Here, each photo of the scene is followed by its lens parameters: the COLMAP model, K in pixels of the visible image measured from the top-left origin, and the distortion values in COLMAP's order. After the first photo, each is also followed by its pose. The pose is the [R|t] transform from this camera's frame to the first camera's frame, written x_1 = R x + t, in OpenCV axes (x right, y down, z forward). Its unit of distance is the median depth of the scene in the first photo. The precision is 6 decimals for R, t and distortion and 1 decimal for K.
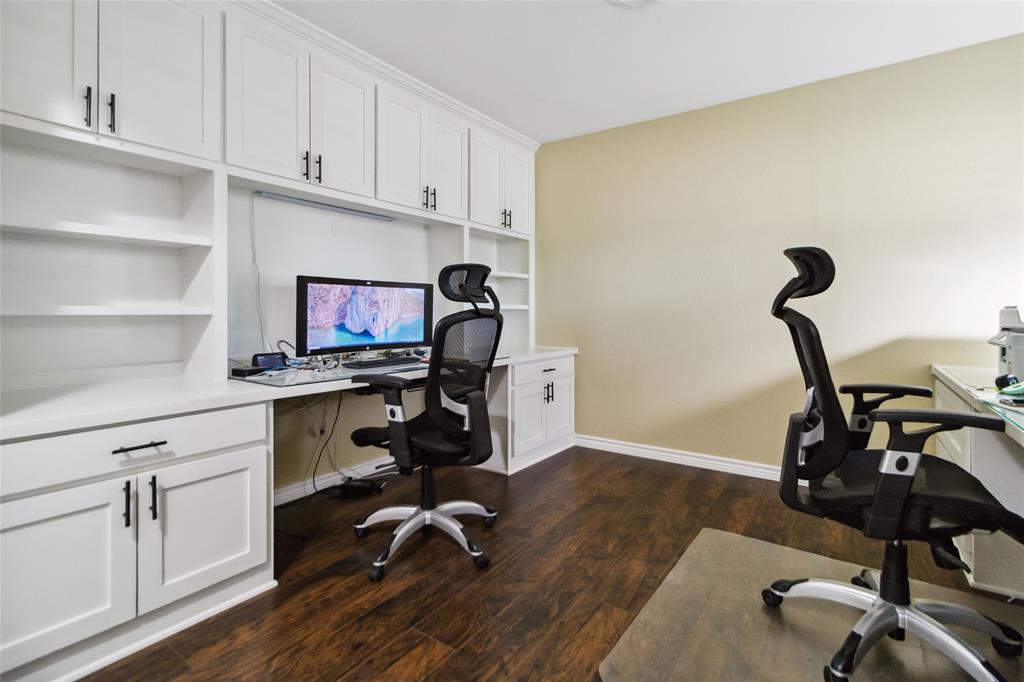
lens RADIAL K [[476.0, 0, 522.5], [0, 476.0, 305.8], [0, 0, 1]] dist [-0.001114, -0.000299]
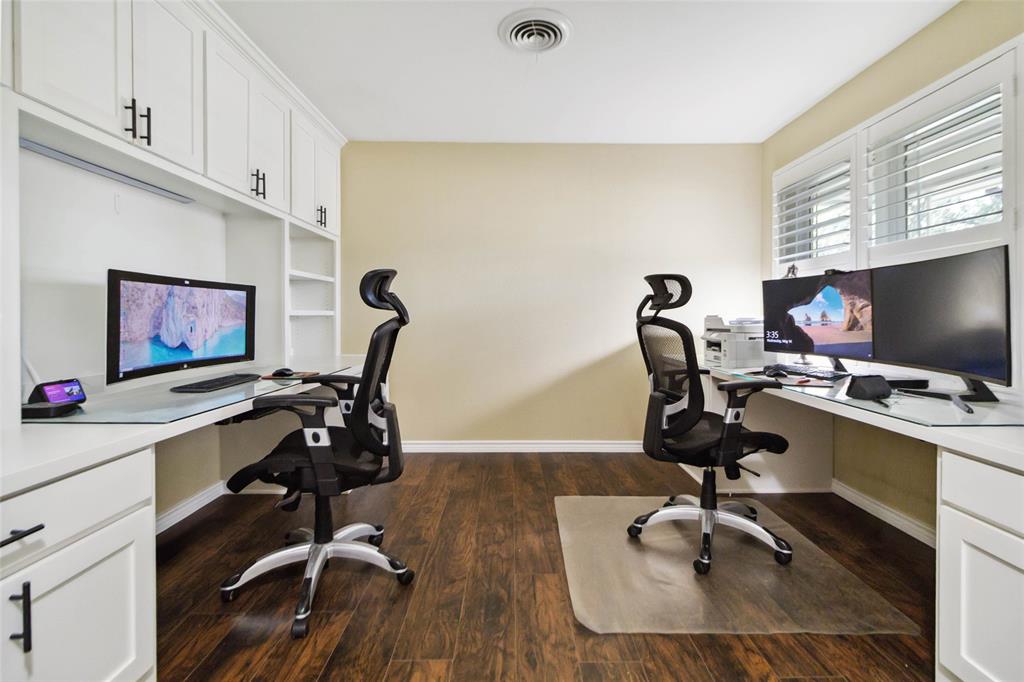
lens RADIAL K [[468.0, 0, 517.1], [0, 468.0, 314.1], [0, 0, 1]] dist [0.000302, 0.000470]
pose [[0.821498, 0.003636, 0.570199, -0.395531], [-0.007816, 0.999958, 0.004884, -0.004778], [-0.570157, -0.008469, 0.821492, 0.080861]]
